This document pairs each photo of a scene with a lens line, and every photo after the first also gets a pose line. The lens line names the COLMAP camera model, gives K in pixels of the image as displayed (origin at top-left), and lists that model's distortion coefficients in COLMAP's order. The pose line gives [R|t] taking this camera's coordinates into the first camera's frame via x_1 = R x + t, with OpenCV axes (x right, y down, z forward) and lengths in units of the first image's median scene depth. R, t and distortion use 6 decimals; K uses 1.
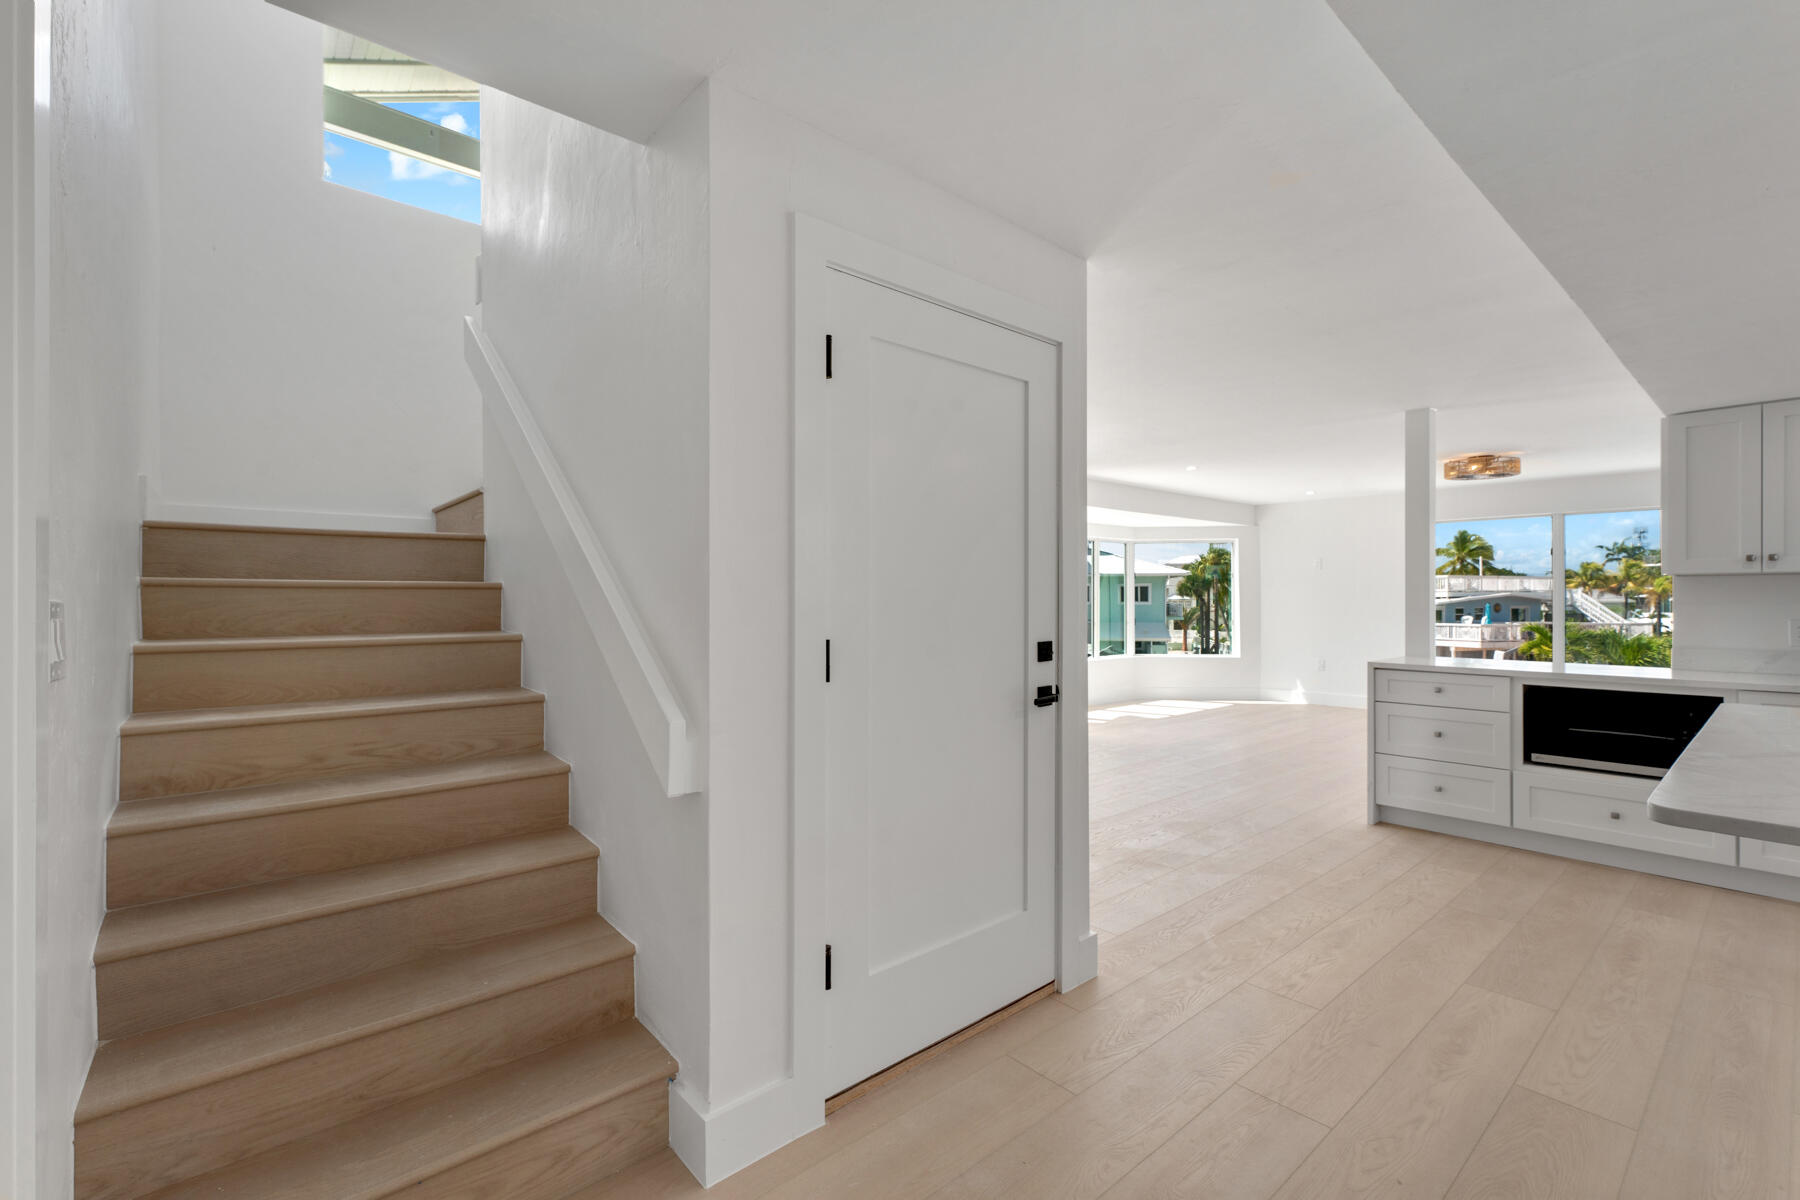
lens RADIAL K [[766.6, 0, 900.0], [0, 766.6, 600.0], [0, 0, 1]] dist [0.002105, 0.000108]
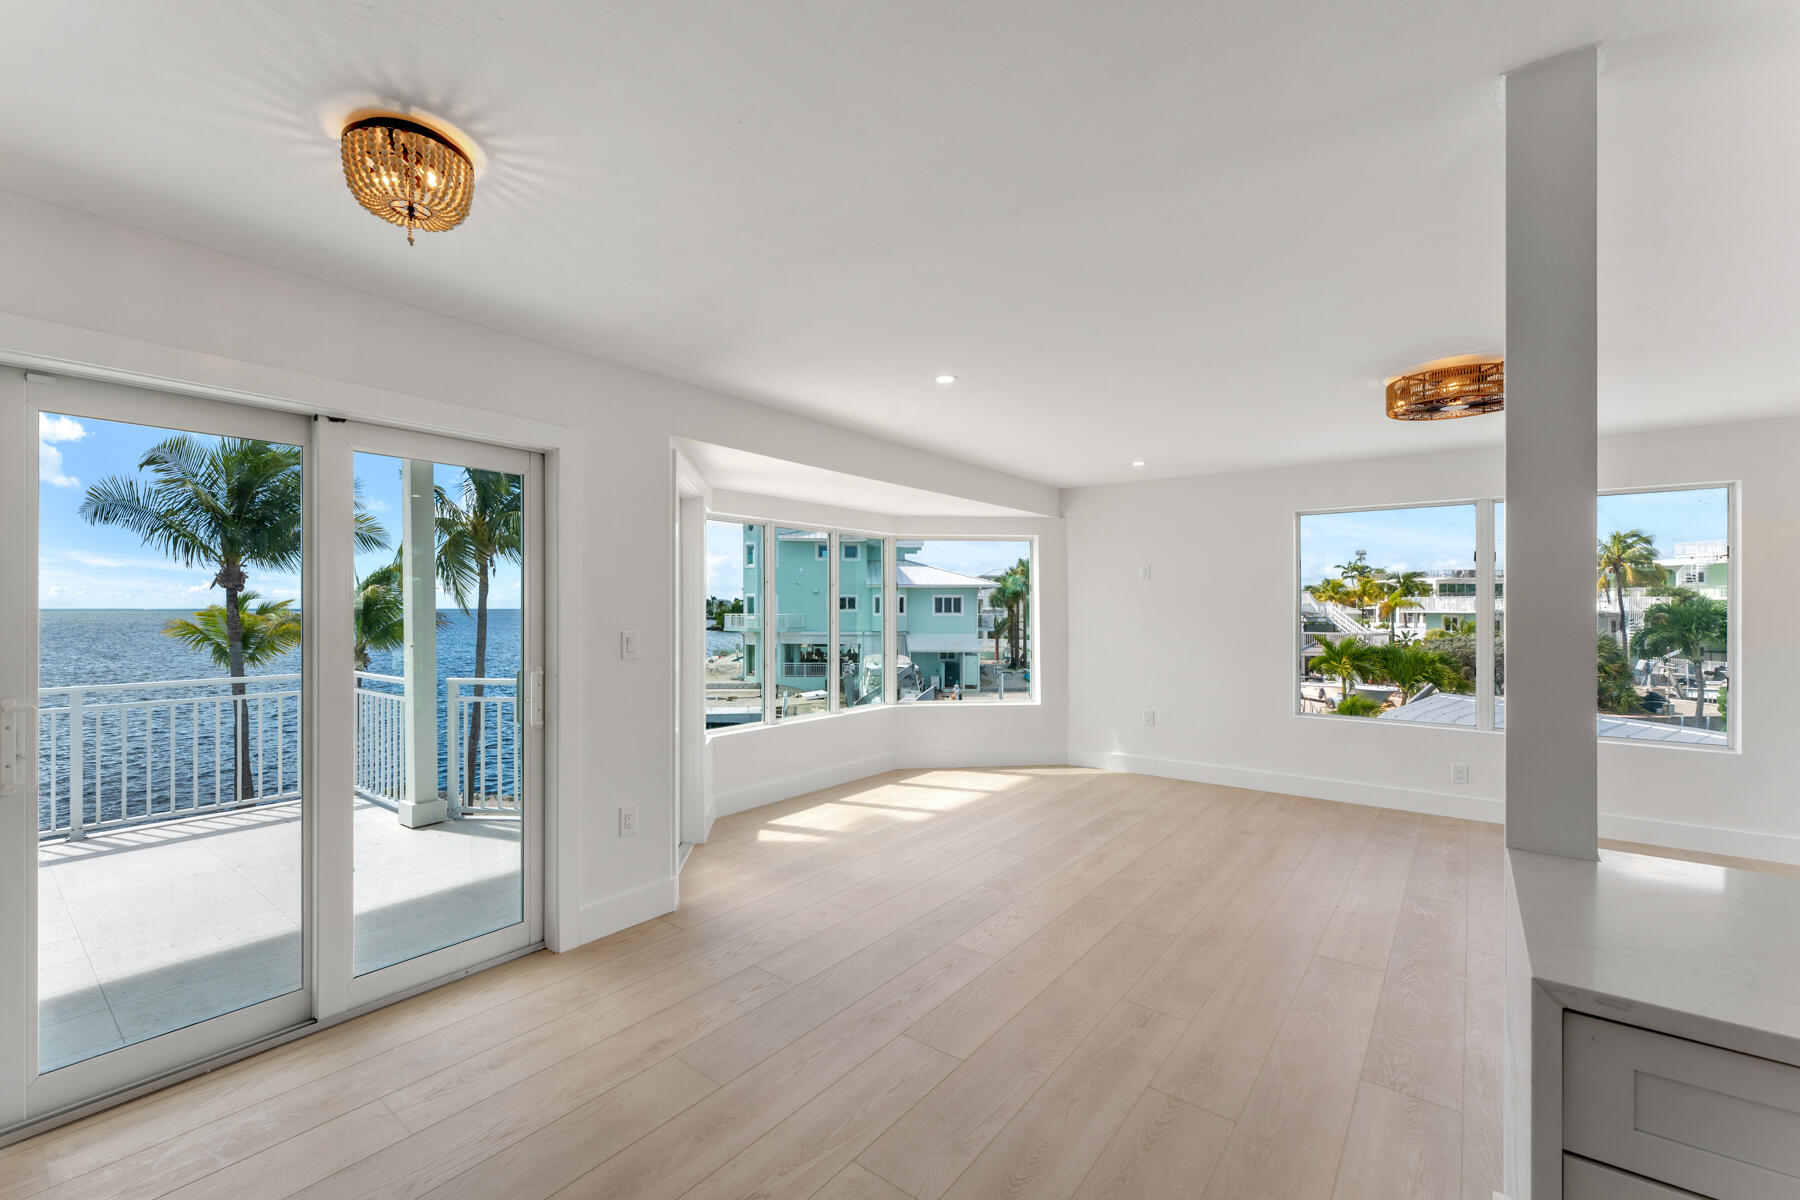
lens RADIAL K [[729.9, 0, 873.4], [0, 729.9, 599.0], [0, 0, 1]] dist [-0.002923, -0.000465]
pose [[0.983116, 0.005226, 0.182911, 0.030889], [-0.002740, 0.999900, -0.013842, -0.002260], [-0.182965, 0.013107, 0.983032, 0.067218]]
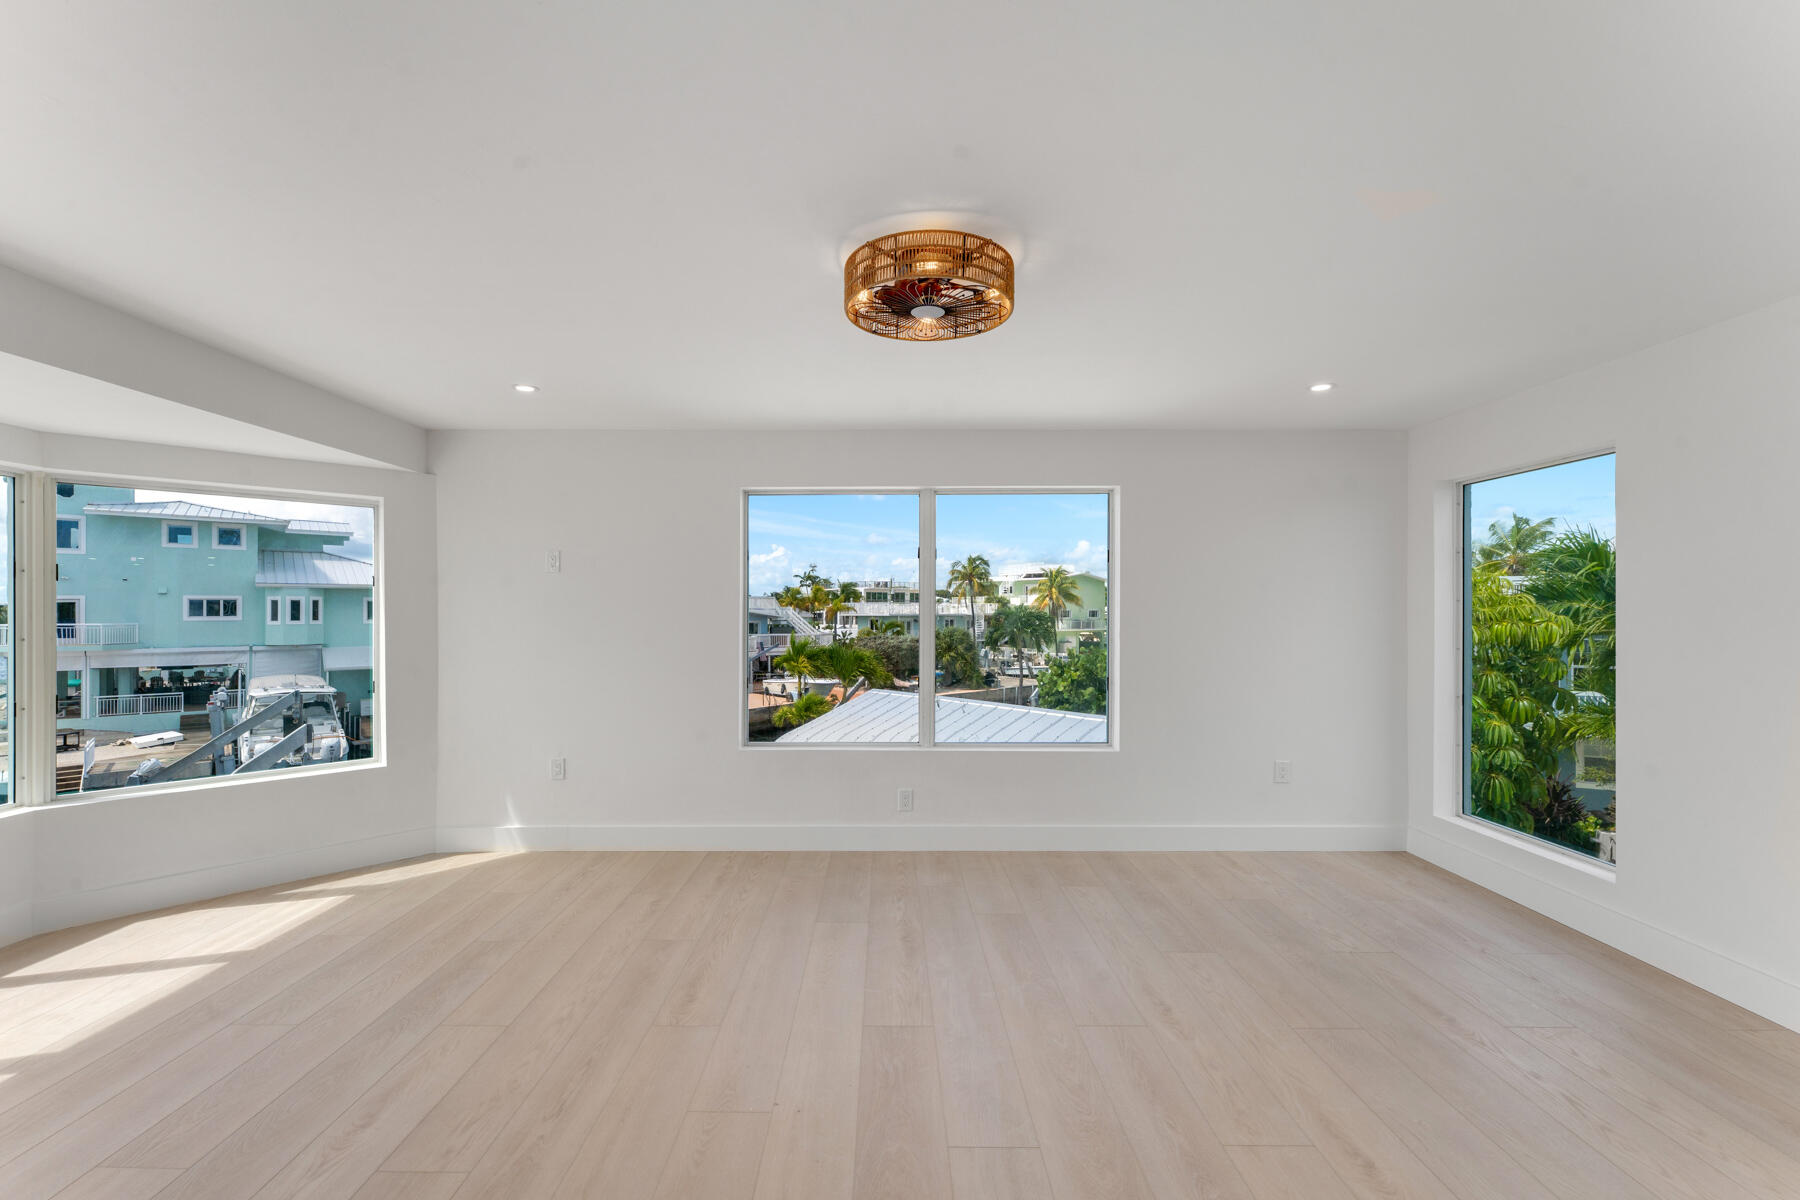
lens RADIAL K [[729.9, 0, 873.4], [0, 729.9, 599.0], [0, 0, 1]] dist [-0.002923, -0.000465]
pose [[0.655500, 0.013624, 0.755072, 0.056176], [0.002747, 0.999788, -0.020424, -0.002255], [-0.755190, 0.015463, 0.655323, 0.092909]]
